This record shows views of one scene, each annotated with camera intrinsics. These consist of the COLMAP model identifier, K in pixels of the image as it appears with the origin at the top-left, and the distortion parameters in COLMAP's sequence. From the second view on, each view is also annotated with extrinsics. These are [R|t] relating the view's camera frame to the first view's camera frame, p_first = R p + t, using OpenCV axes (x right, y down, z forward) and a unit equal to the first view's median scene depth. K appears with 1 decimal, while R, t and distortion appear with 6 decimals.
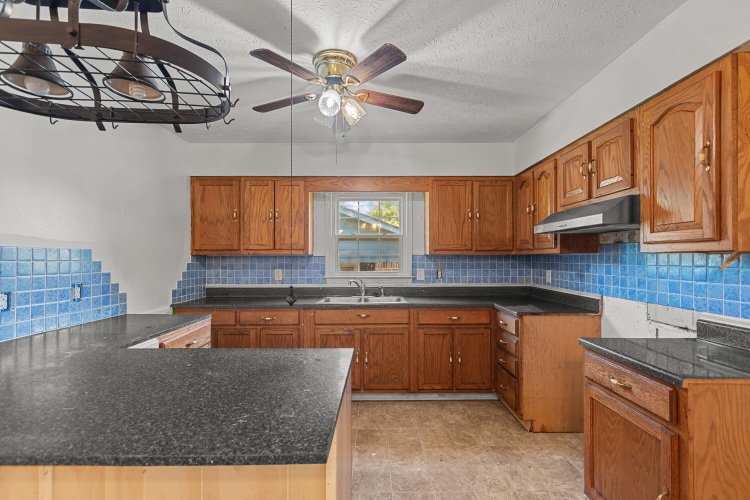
lens RADIAL K [[338.3, 0, 375.4], [0, 338.3, 257.0], [0, 0, 1]] dist [0.001529, 0.000080]
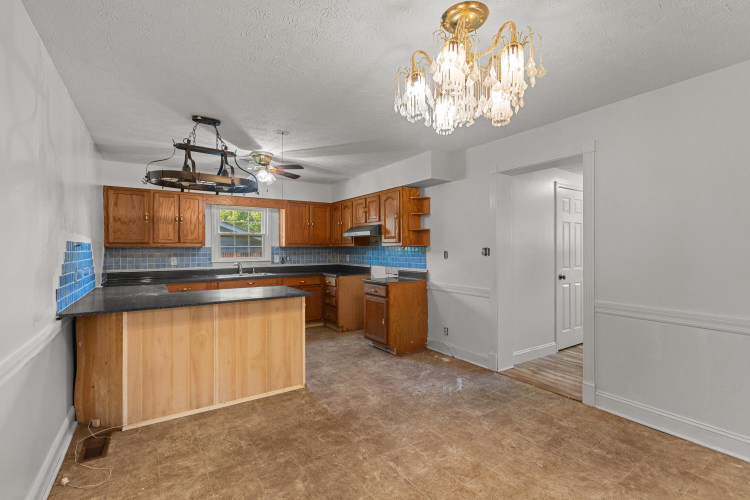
lens RADIAL K [[338.3, 0, 373.9], [0, 338.3, 248.8], [0, 0, 1]] dist [0.001529, 0.000080]
pose [[0.834518, -0.003100, 0.550972, -0.441871], [0.002102, 0.999995, 0.002443, 0.000821], [-0.550977, -0.000880, 0.834520, -0.713280]]
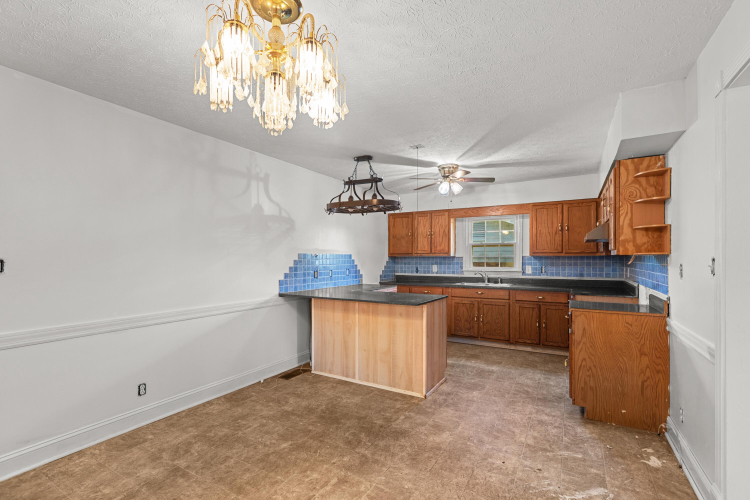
lens RADIAL K [[338.3, 0, 376.4], [0, 338.3, 260.9], [0, 0, 1]] dist [0.001529, 0.000080]
pose [[0.863289, 0.004809, -0.504687, 0.364389], [0.000295, 0.999950, 0.010032, -0.000815], [0.504710, -0.008809, 0.863244, -0.689827]]
